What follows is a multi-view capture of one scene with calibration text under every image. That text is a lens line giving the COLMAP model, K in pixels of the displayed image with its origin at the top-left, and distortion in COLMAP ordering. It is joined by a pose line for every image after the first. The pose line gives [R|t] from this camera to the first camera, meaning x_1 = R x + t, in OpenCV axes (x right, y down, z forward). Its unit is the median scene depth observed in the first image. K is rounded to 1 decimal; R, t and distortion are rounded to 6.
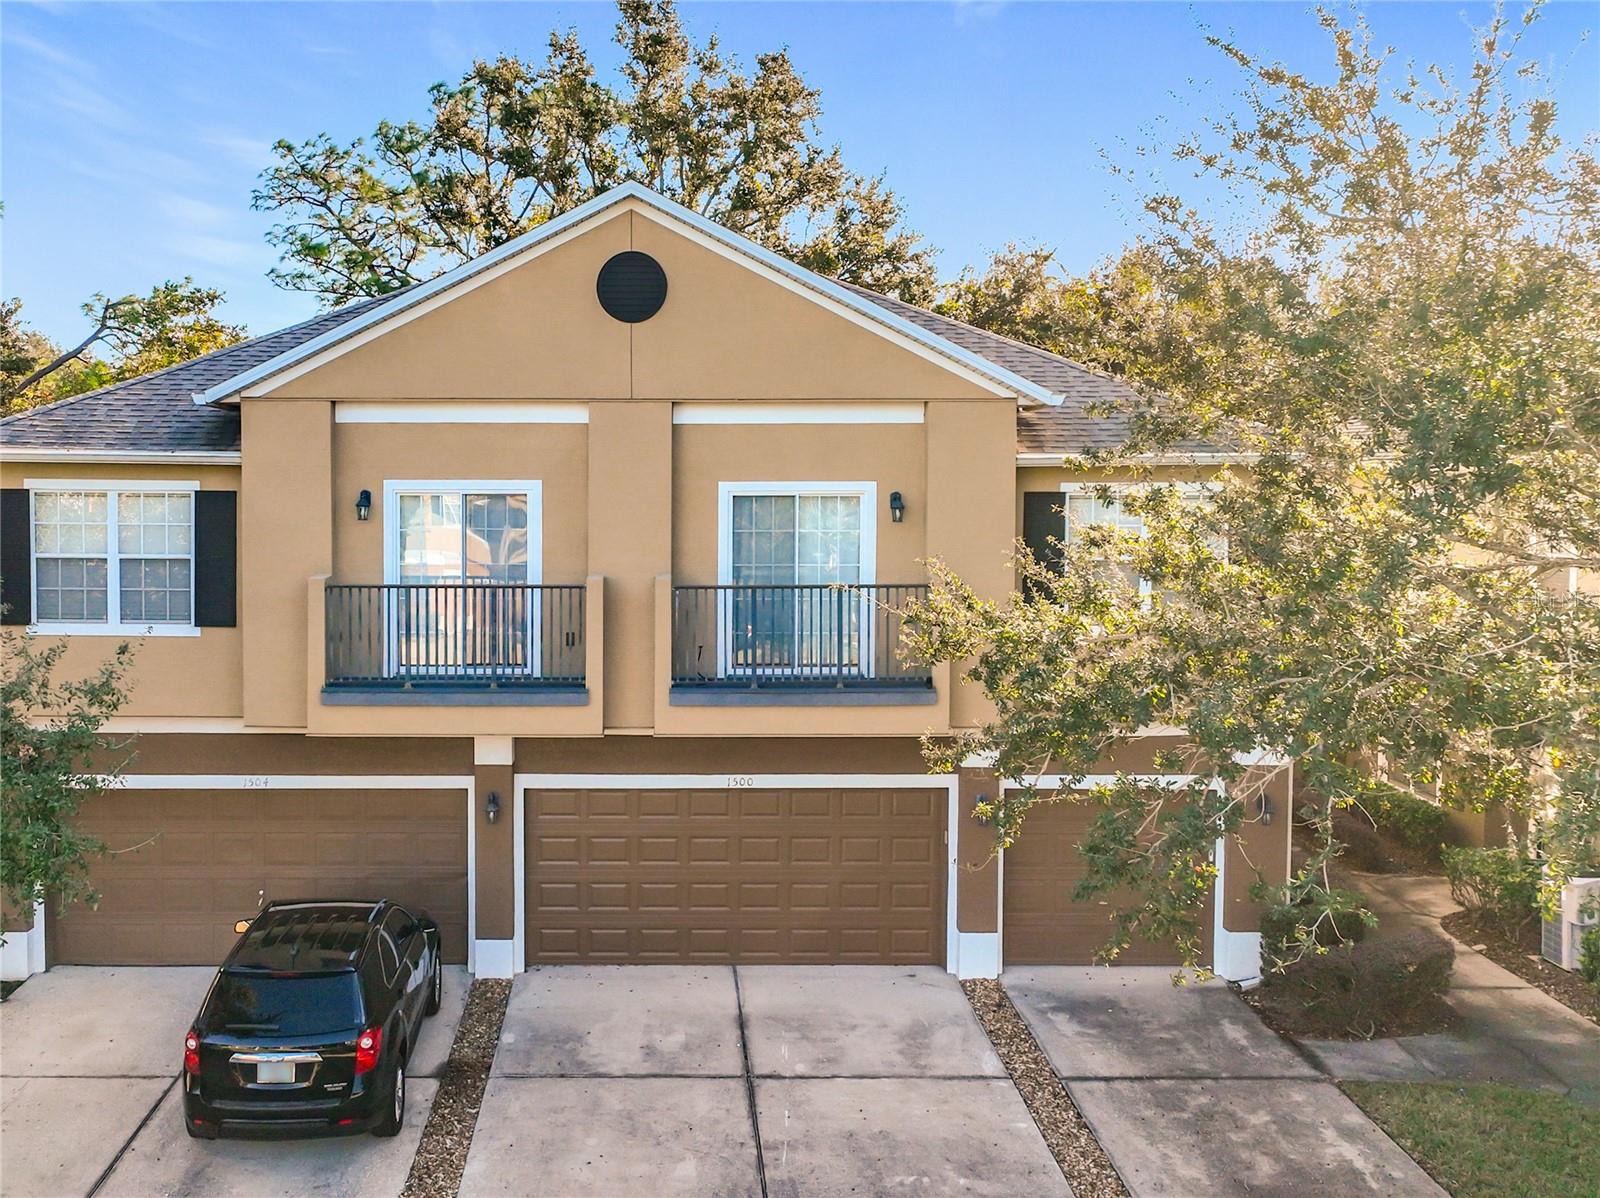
lens RADIAL K [[1552.3, 0, 646.8], [0, 1552.3, 546.2], [0, 0, 1]] dist [0.001883, -0.008695]
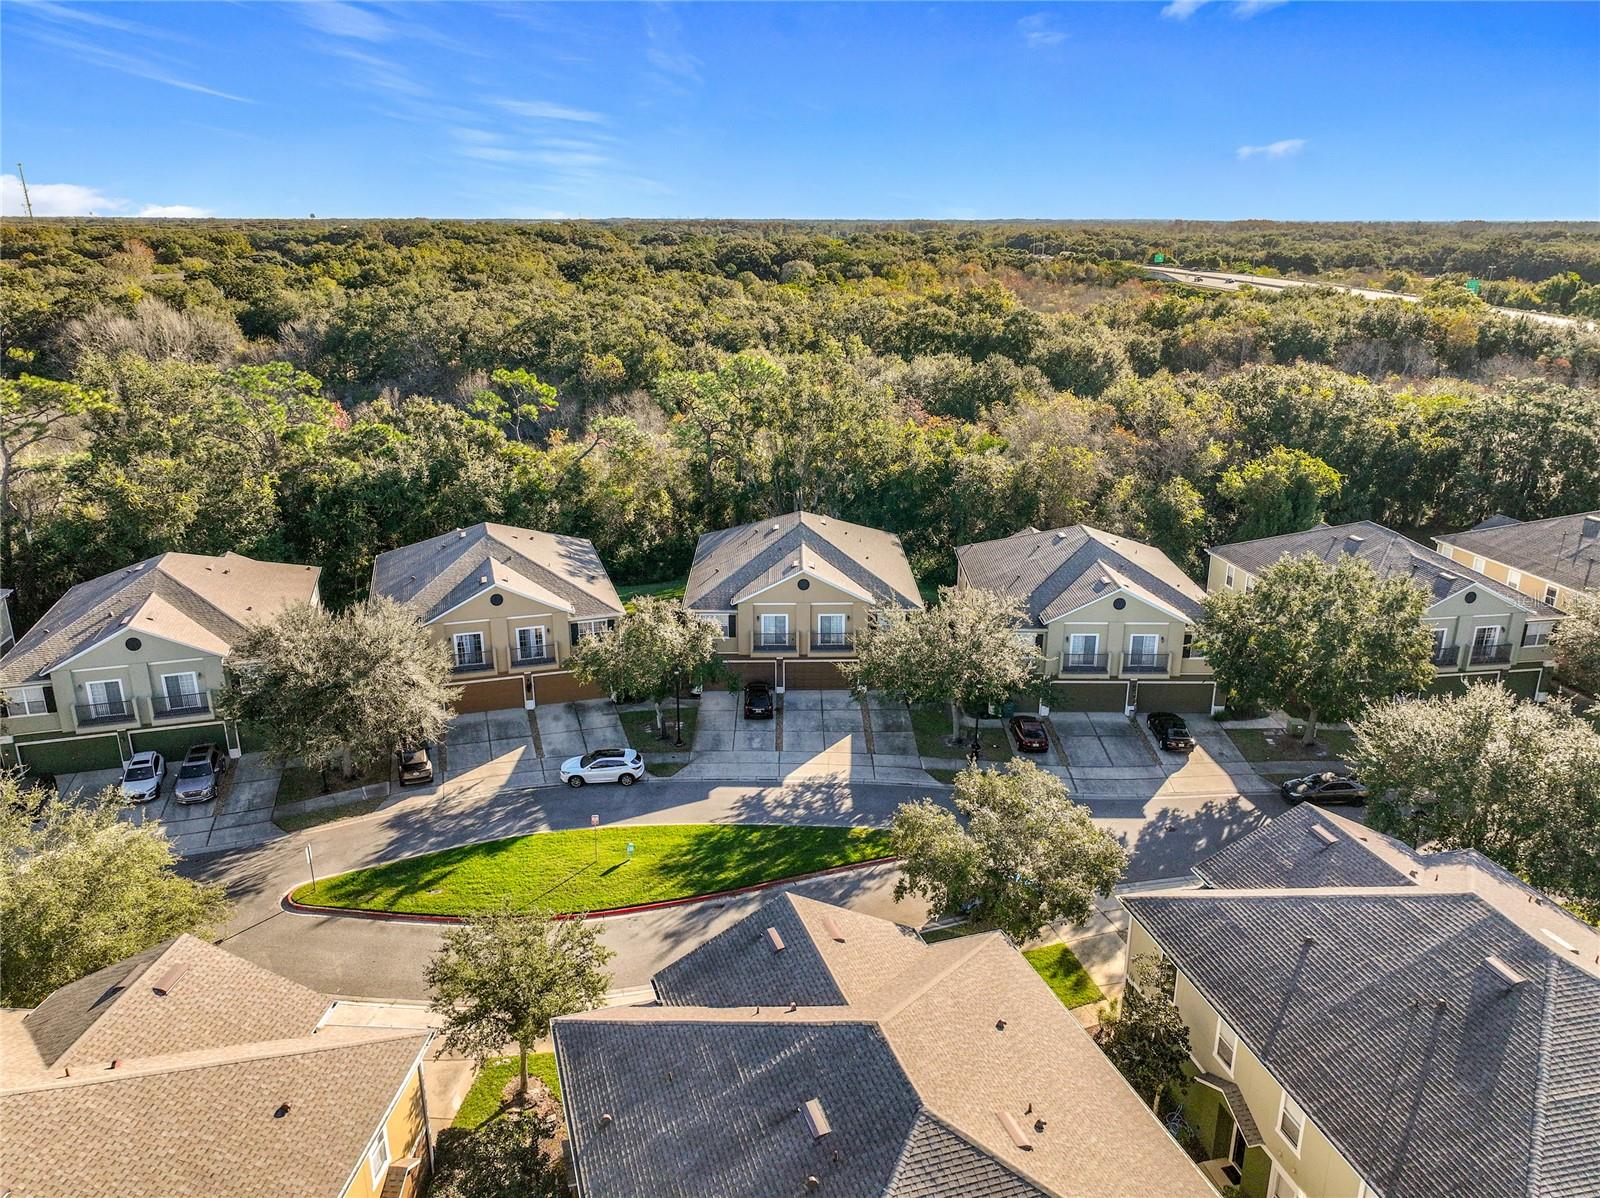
lens RADIAL K [[1125.3, 0, 800.0], [0, 1125.3, 599.0], [0, 0, 1]] dist [-0.002401, -0.003368]
pose [[0.999890, -0.008641, 0.012079, -0.075618], [0.005271, 0.966845, 0.255309, -1.209636], [-0.013885, -0.255217, 0.966784, -3.173396]]
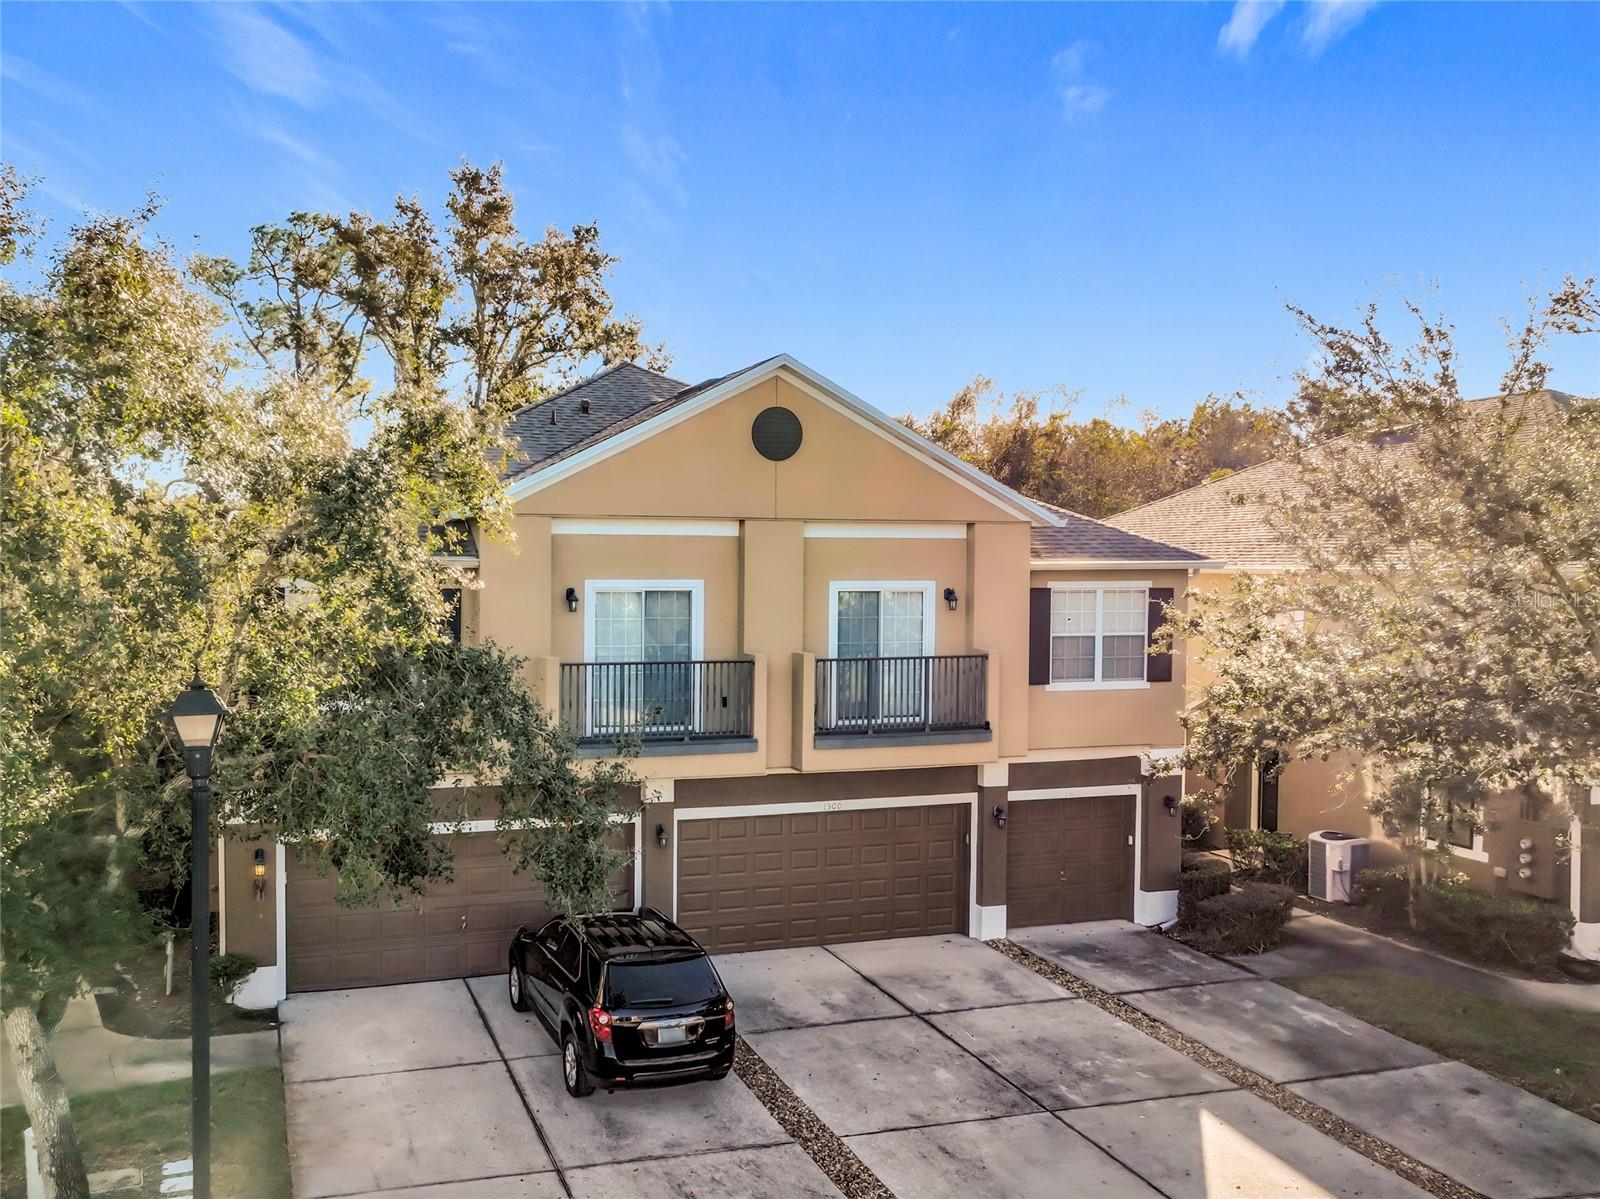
lens RADIAL K [[1357.2, 0, 658.6], [0, 1357.2, 600.9], [0, 0, 1]] dist [-0.023114, 0.012379]
pose [[0.955741, -0.007111, 0.294124, -0.446346], [0.013088, 0.999746, -0.018358, -0.004904], [-0.293919, 0.021395, 0.955591, -0.075696]]
